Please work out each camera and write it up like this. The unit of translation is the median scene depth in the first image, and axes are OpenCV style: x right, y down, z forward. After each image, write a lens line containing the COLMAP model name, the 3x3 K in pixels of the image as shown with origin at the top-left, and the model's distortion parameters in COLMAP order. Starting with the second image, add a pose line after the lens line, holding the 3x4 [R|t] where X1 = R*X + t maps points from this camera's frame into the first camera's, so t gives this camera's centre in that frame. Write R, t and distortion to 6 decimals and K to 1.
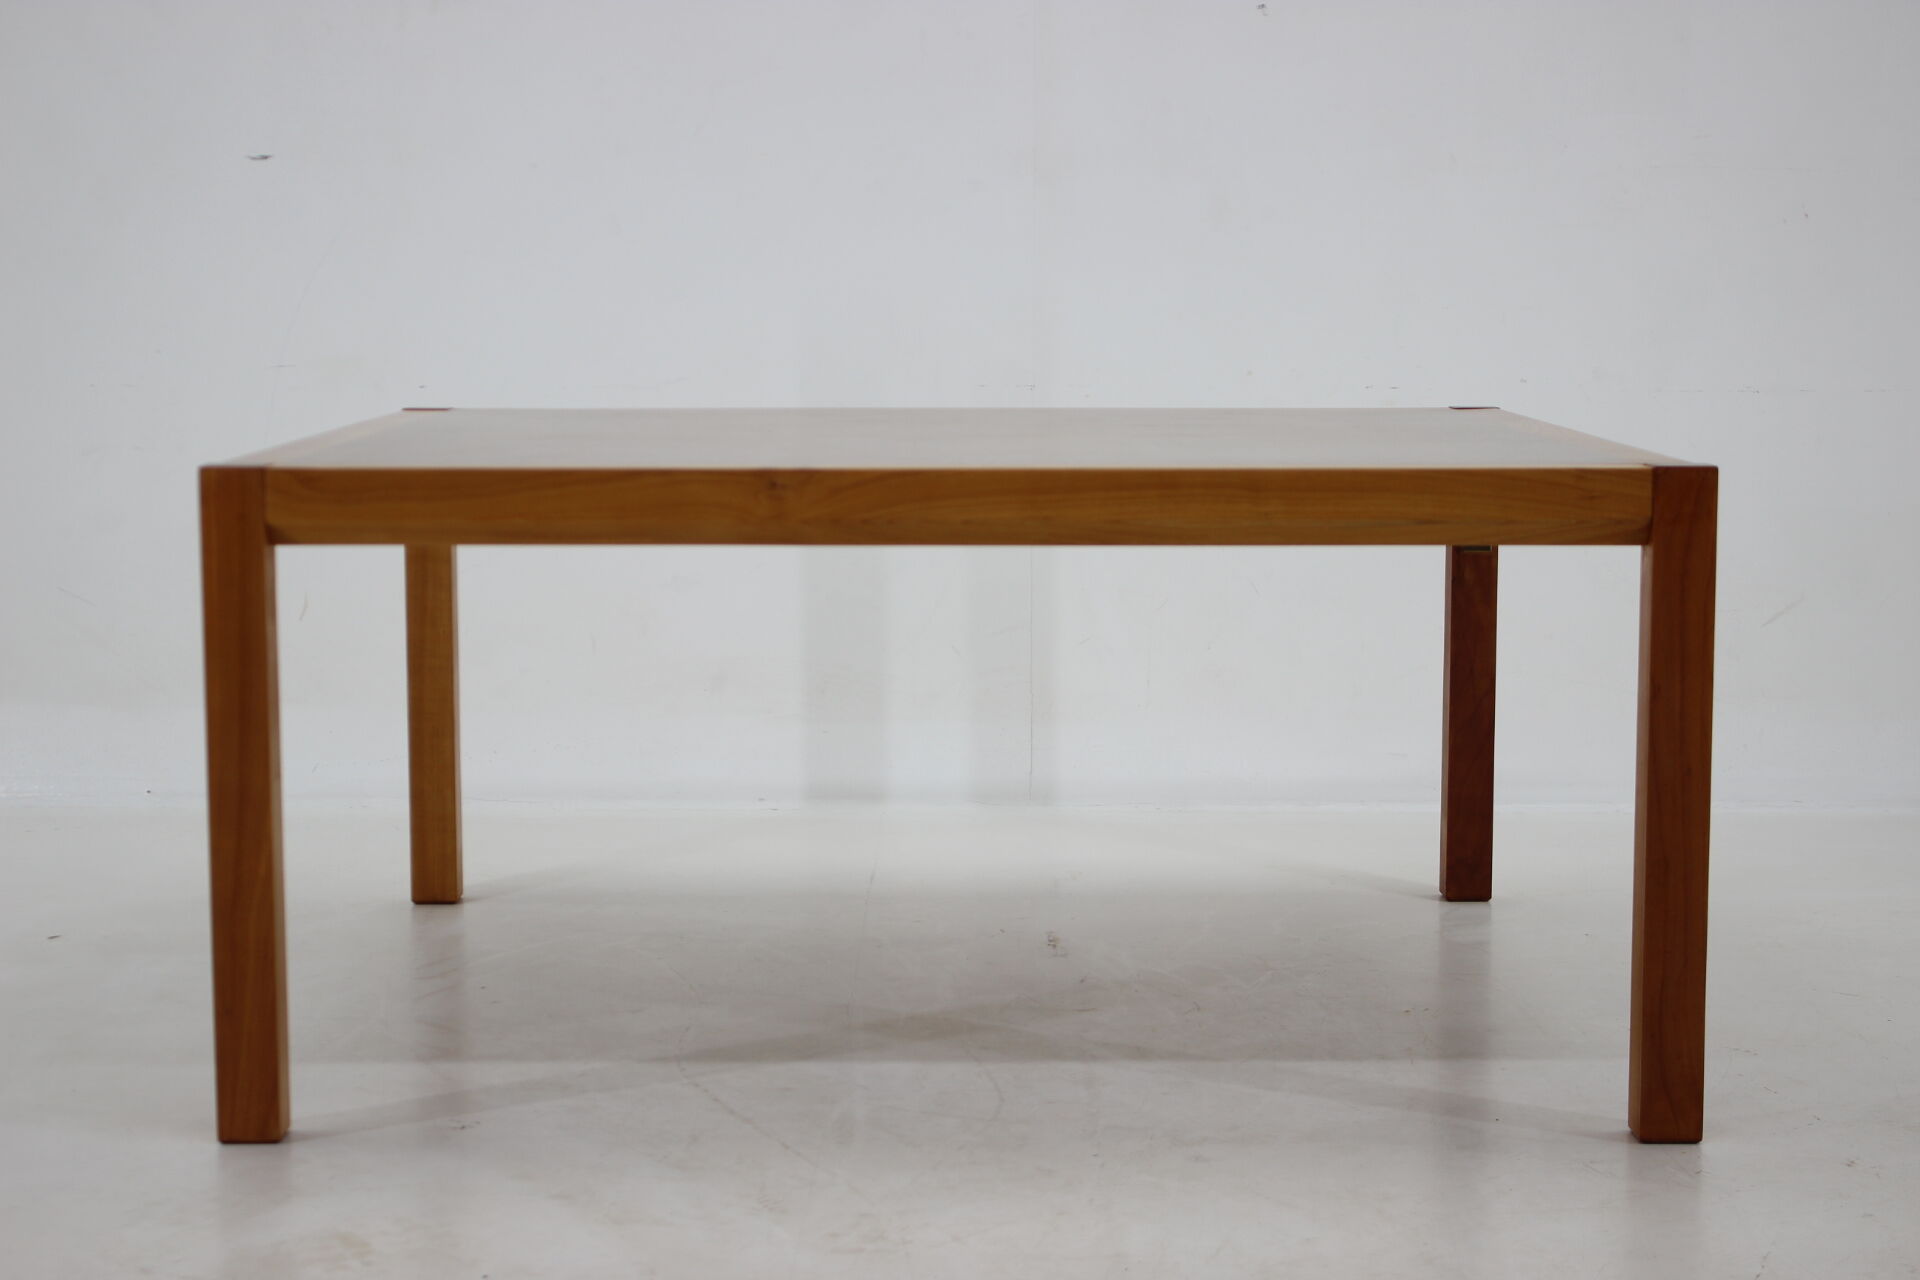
lens RADIAL K [[3728.7, 0, 960.9], [0, 3728.7, 623.1], [0, 0, 1]] dist [0.033981, 0.000000]
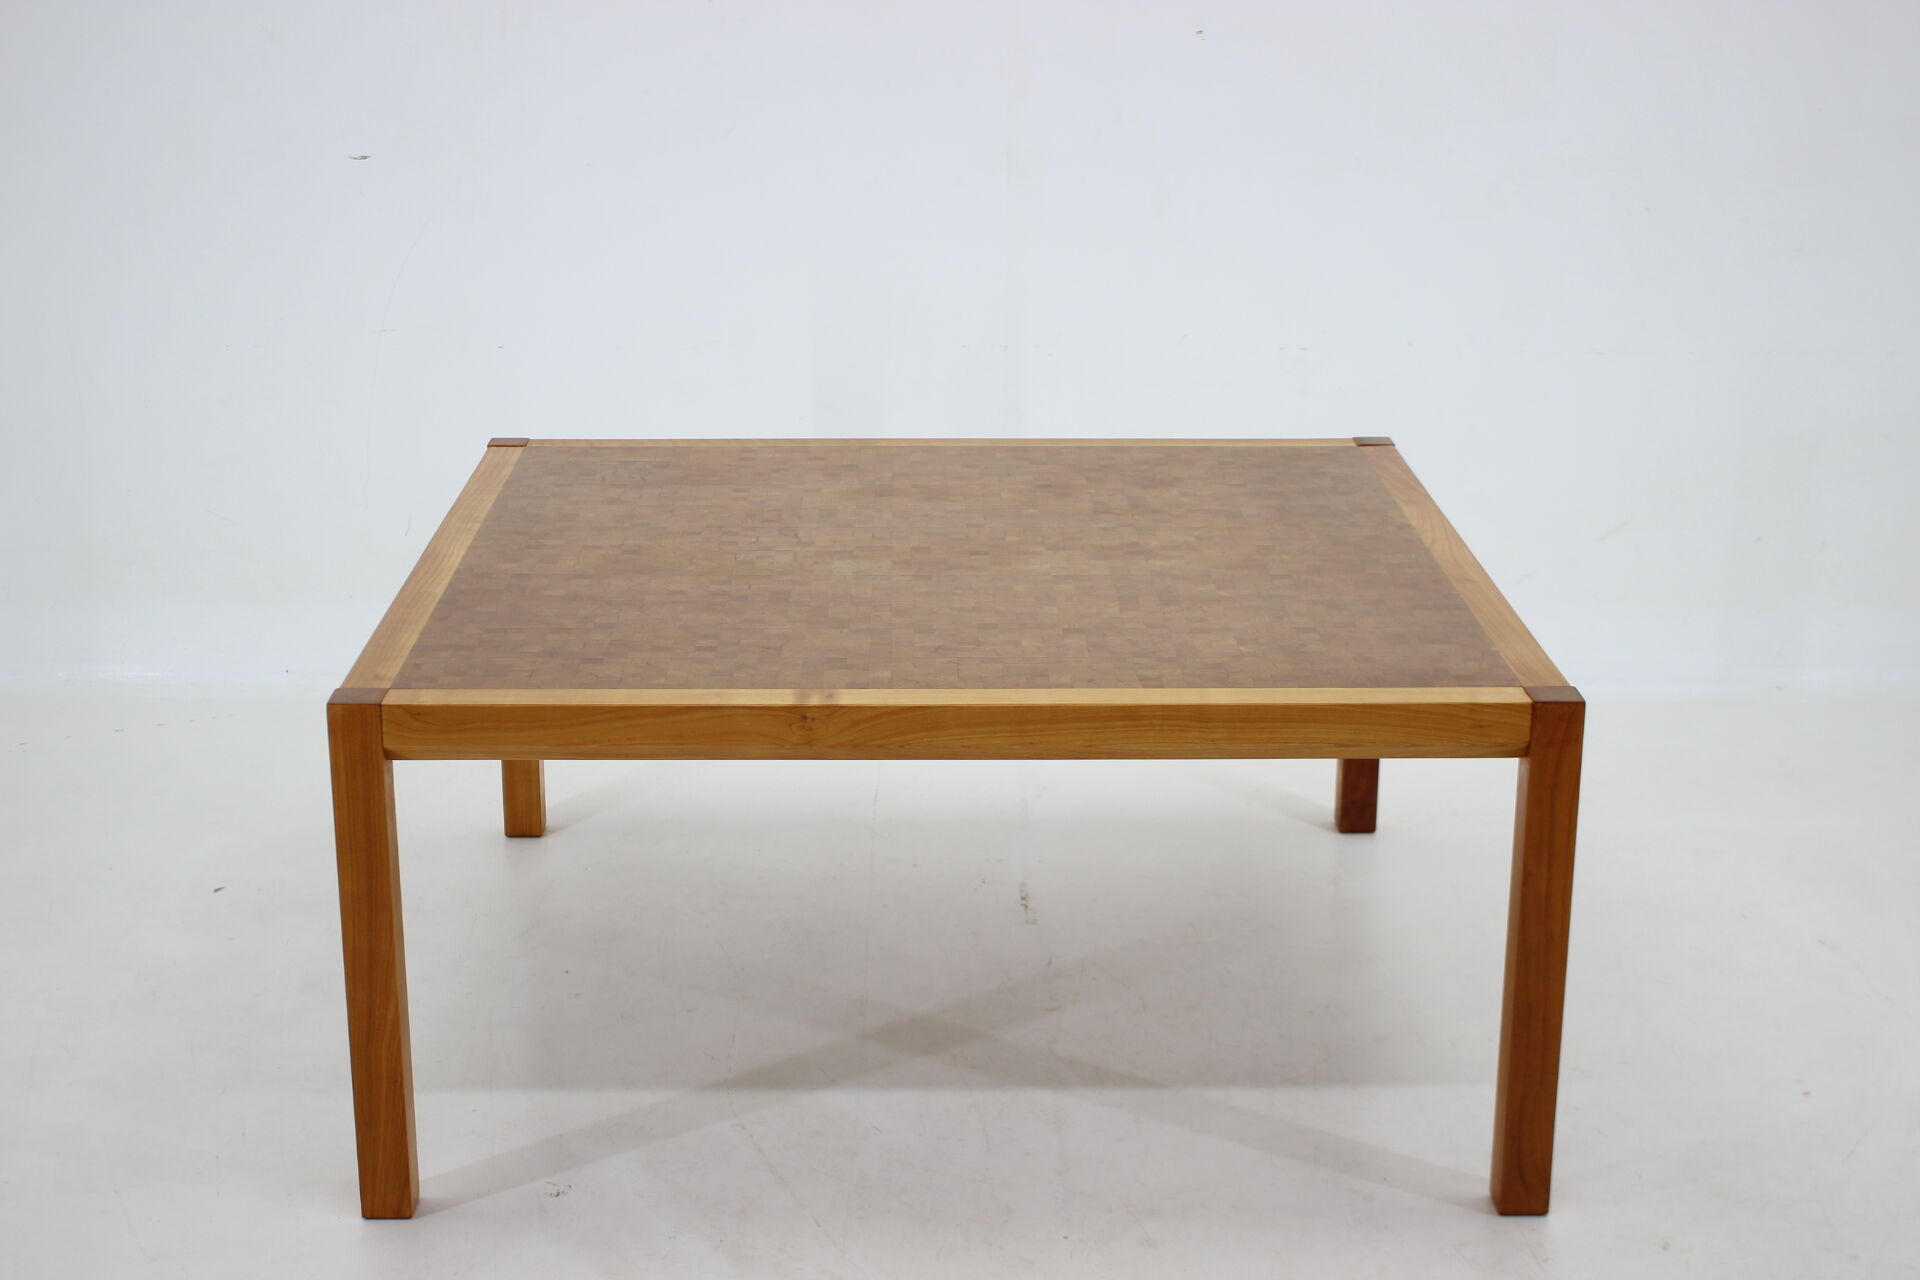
lens RADIAL K [[2953.5, 0, 961.2], [0, 2953.5, 644.1], [0, 0, 1]] dist [-0.020090, 0.000000]
pose [[0.999914, 0.001000, 0.013044, -0.012018], [-0.003433, 0.982197, 0.187822, -0.237209], [-0.012624, -0.187850, 0.982117, 0.066476]]
